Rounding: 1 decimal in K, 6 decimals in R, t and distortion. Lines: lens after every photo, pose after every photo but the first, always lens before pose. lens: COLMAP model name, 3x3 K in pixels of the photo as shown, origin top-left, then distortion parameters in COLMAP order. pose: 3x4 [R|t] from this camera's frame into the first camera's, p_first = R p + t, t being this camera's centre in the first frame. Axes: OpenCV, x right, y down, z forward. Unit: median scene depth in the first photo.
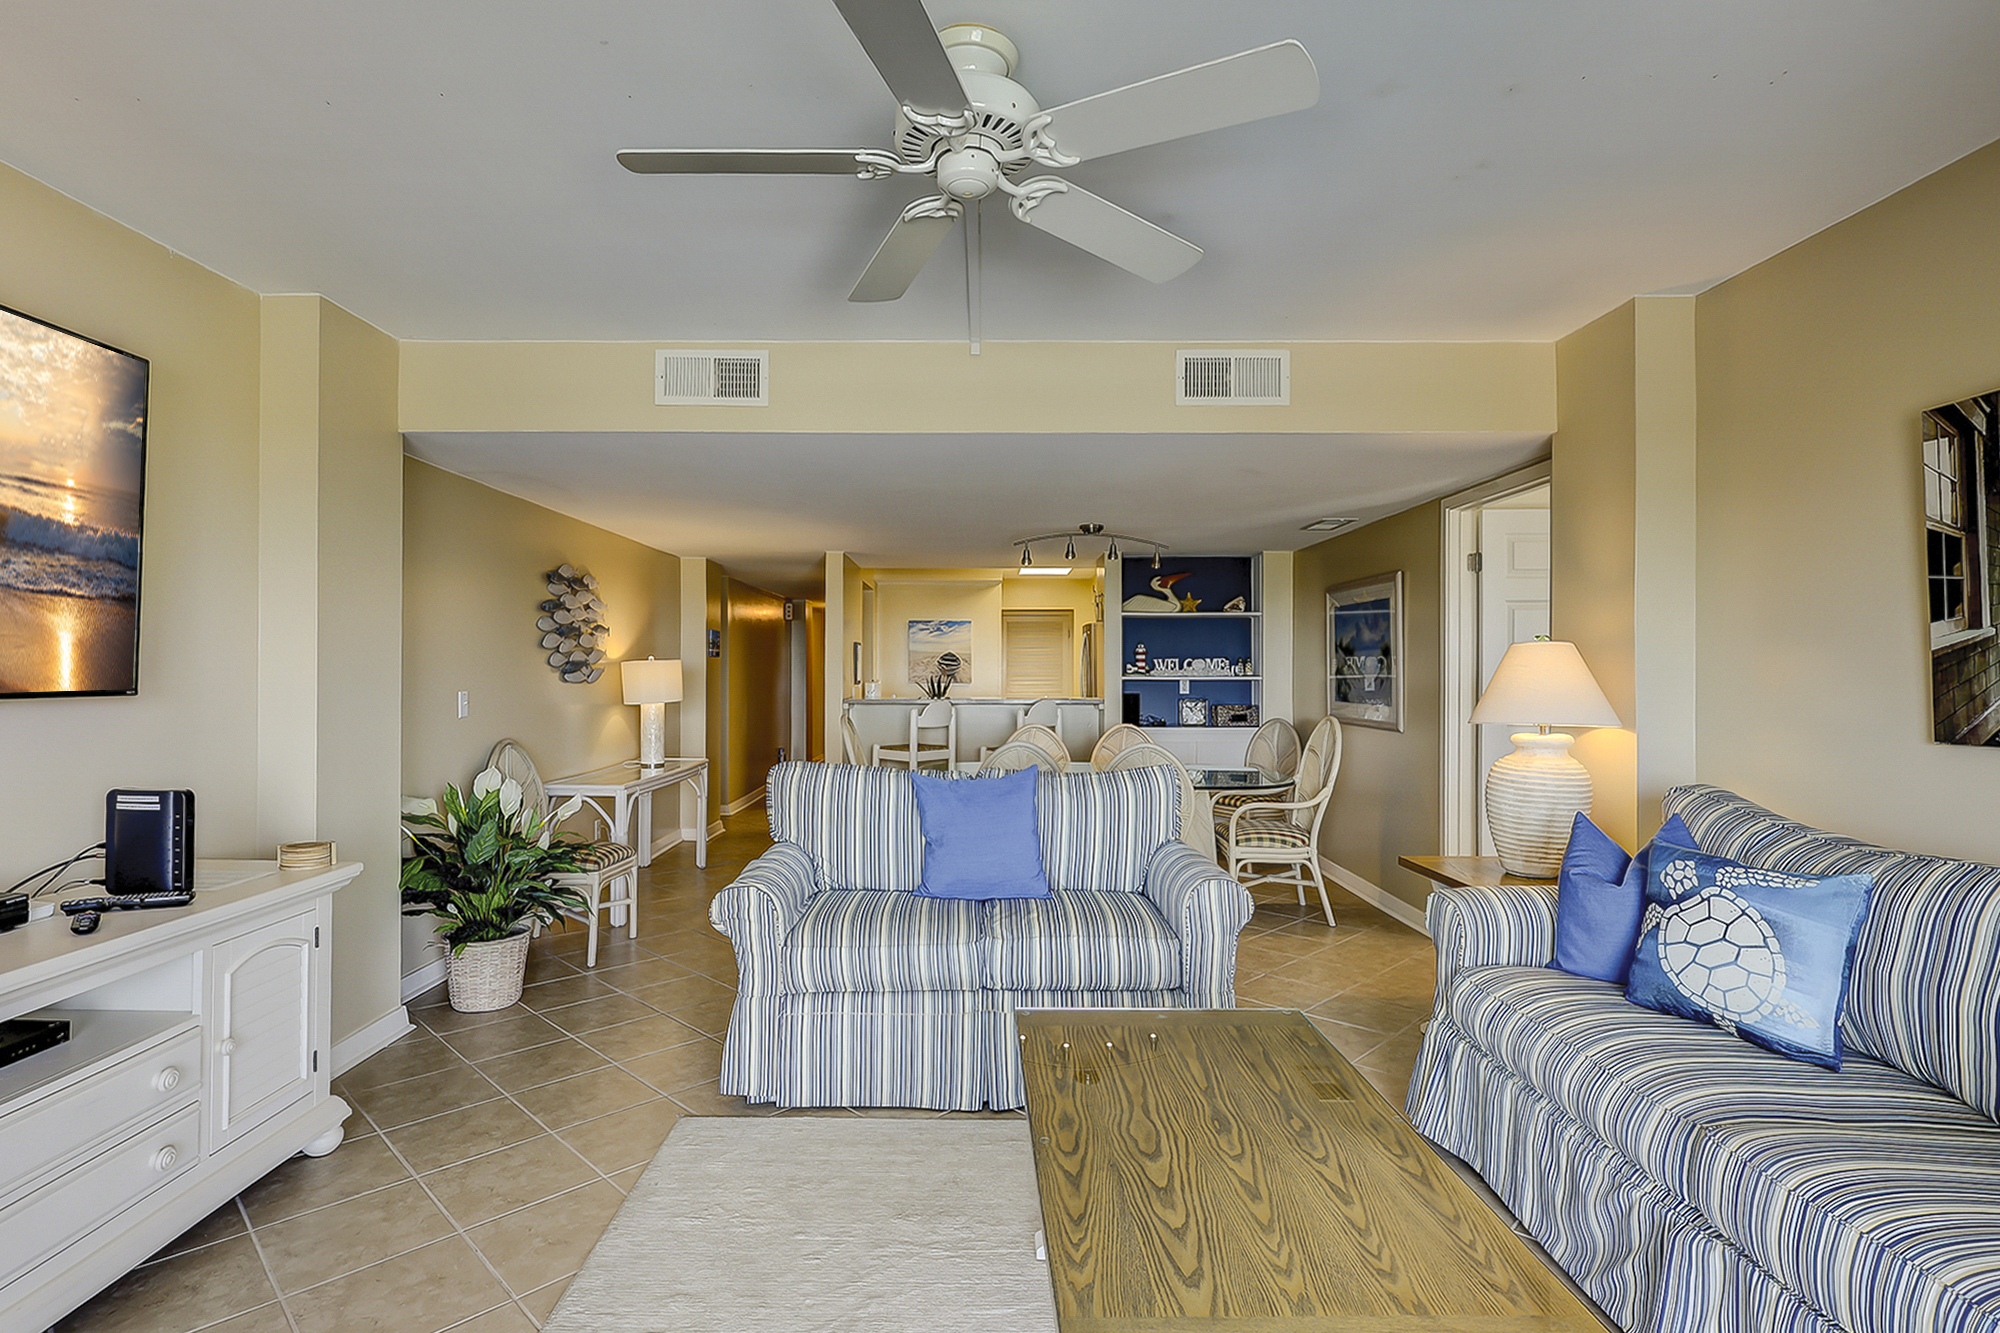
lens RADIAL K [[934.8, 0, 963.0], [0, 934.8, 671.6], [0, 0, 1]] dist [-0.002598, -0.000873]
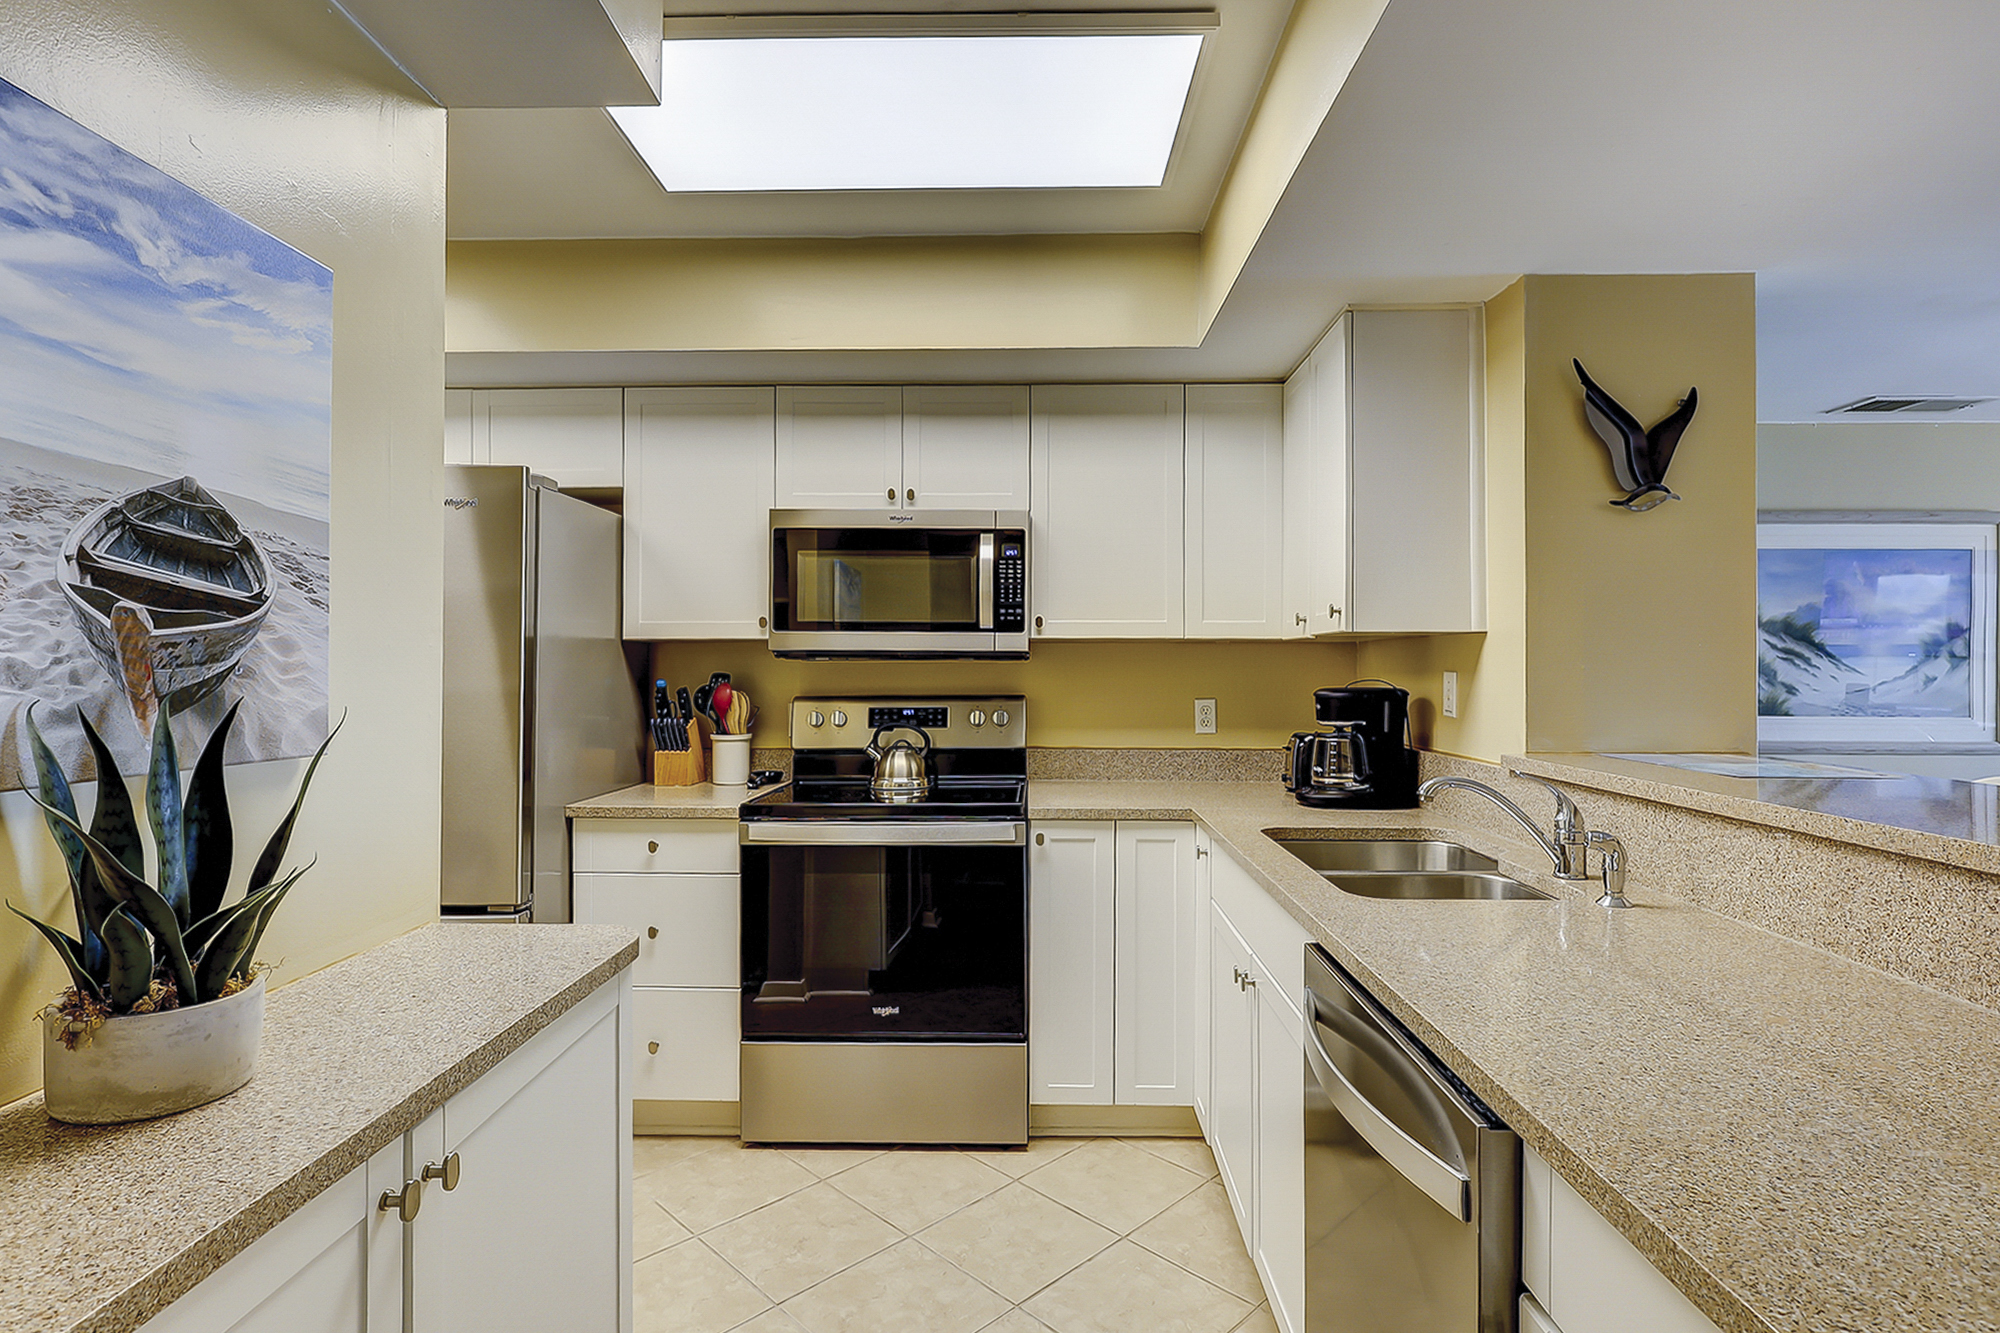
lens RADIAL K [[989.5, 0, 1000.0], [0, 989.5, 666.5], [0, 0, 1]] dist [-0.002256, -0.001552]
pose [[0.016953, -0.001628, 0.999855, -0.170710], [0.001743, 0.999997, 0.001599, 0.000529], [-0.999855, 0.001716, 0.016956, 1.230809]]
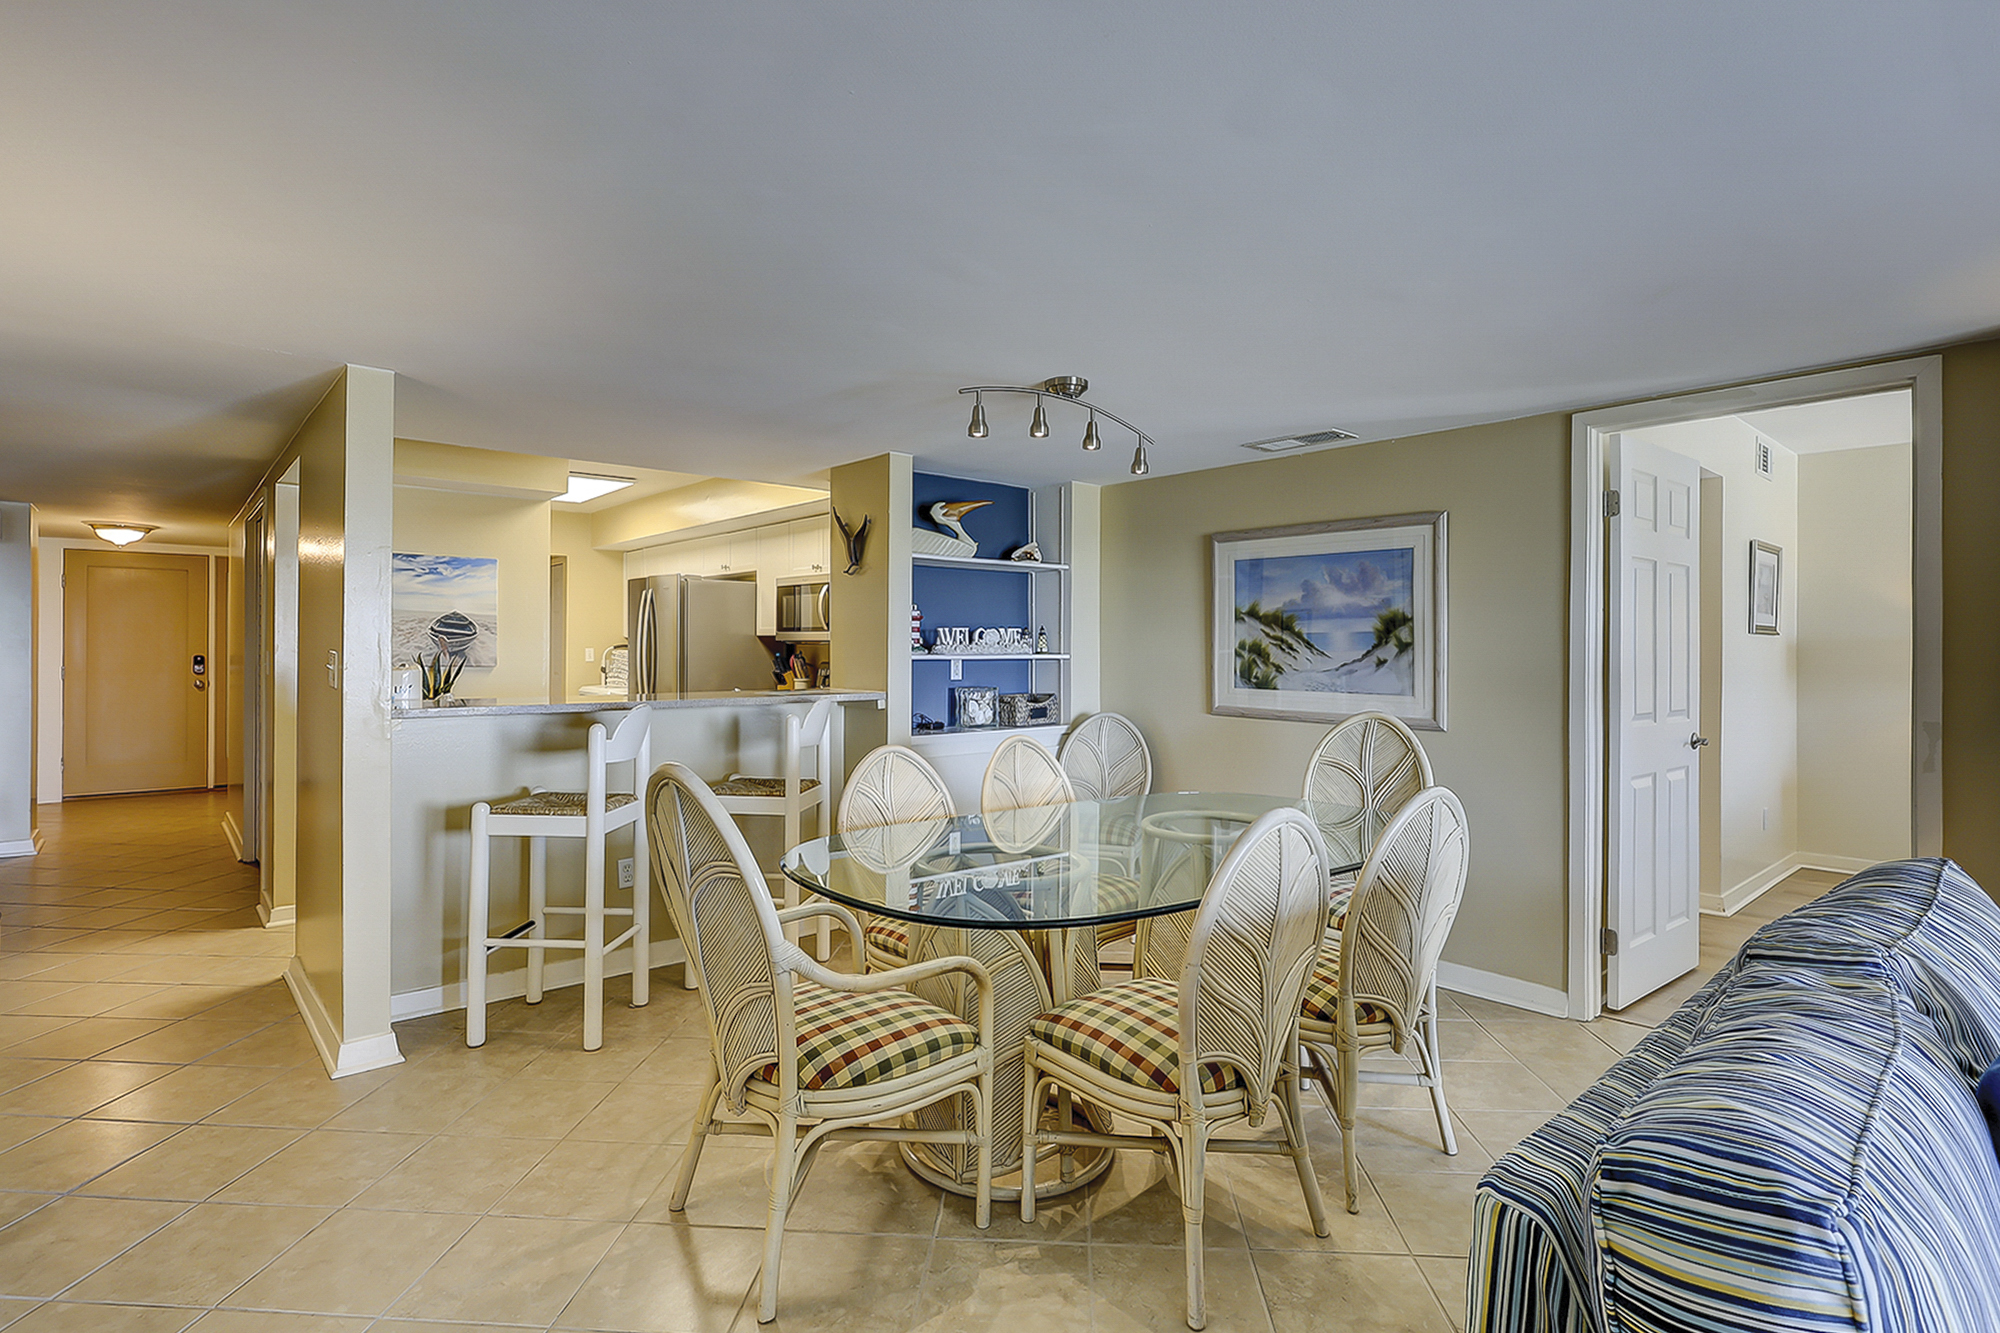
lens RADIAL K [[974.0, 0, 1003.3], [0, 974.0, 652.4], [0, 0, 1]] dist [-0.016130, -0.000385]
pose [[0.751579, -0.001469, 0.659641, -0.207469], [-0.001605, 0.999990, 0.004057, 0.001006], [-0.659641, -0.004108, 0.751570, 0.458048]]
